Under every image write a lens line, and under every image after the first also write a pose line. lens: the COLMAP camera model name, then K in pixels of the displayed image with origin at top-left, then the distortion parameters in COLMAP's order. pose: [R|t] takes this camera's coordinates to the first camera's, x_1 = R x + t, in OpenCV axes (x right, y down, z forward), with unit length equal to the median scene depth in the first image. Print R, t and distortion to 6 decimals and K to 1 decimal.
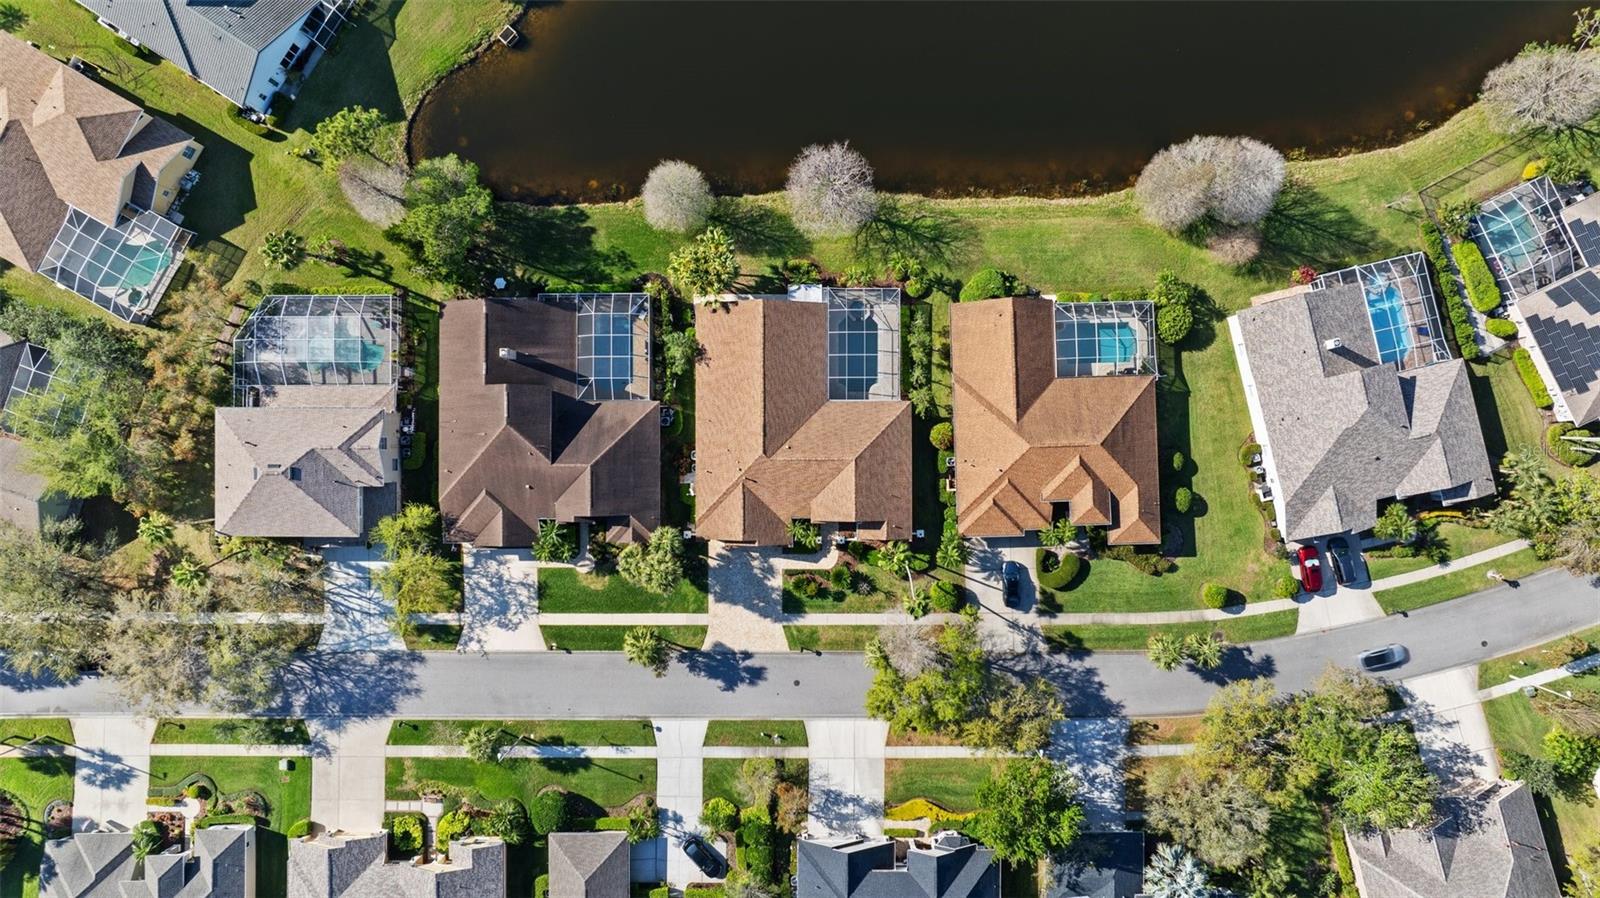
lens RADIAL K [[1132.7, 0, 800.0], [0, 1132.7, 449.0], [0, 0, 1]] dist [-0.001072, -0.000346]
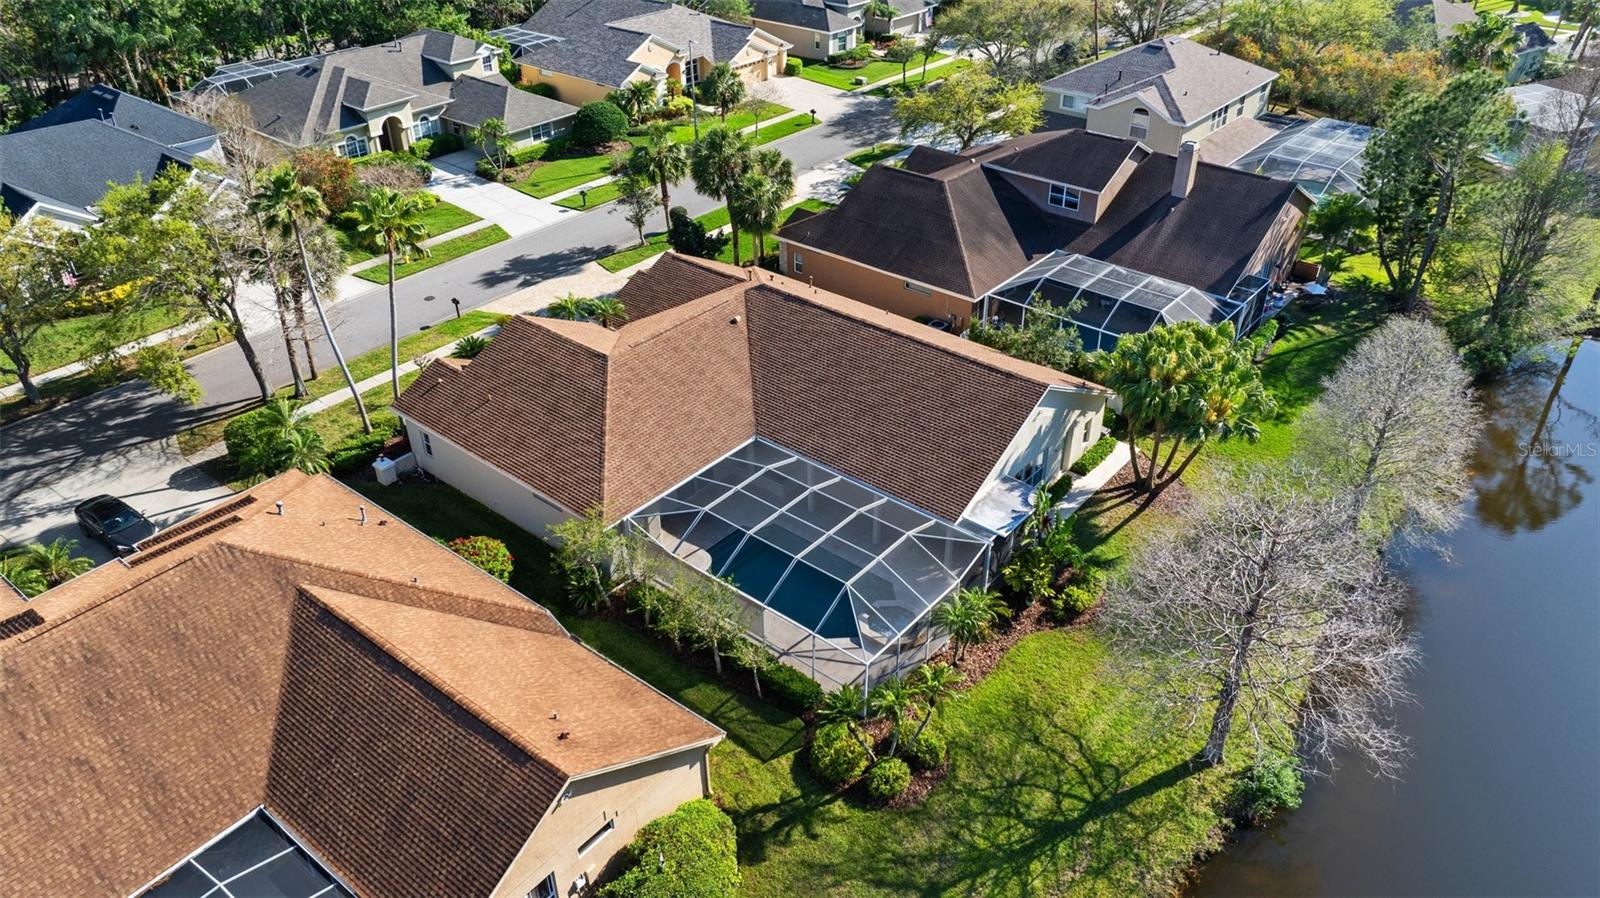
lens RADIAL K [[1132.7, 0, 800.0], [0, 1132.7, 449.0], [0, 0, 1]] dist [-0.001072, -0.000346]
pose [[-0.643257, 0.392910, -0.657147, 0.284530], [-0.765514, -0.346239, 0.542316, -0.276657], [-0.014449, 0.851904, 0.523499, 0.766038]]
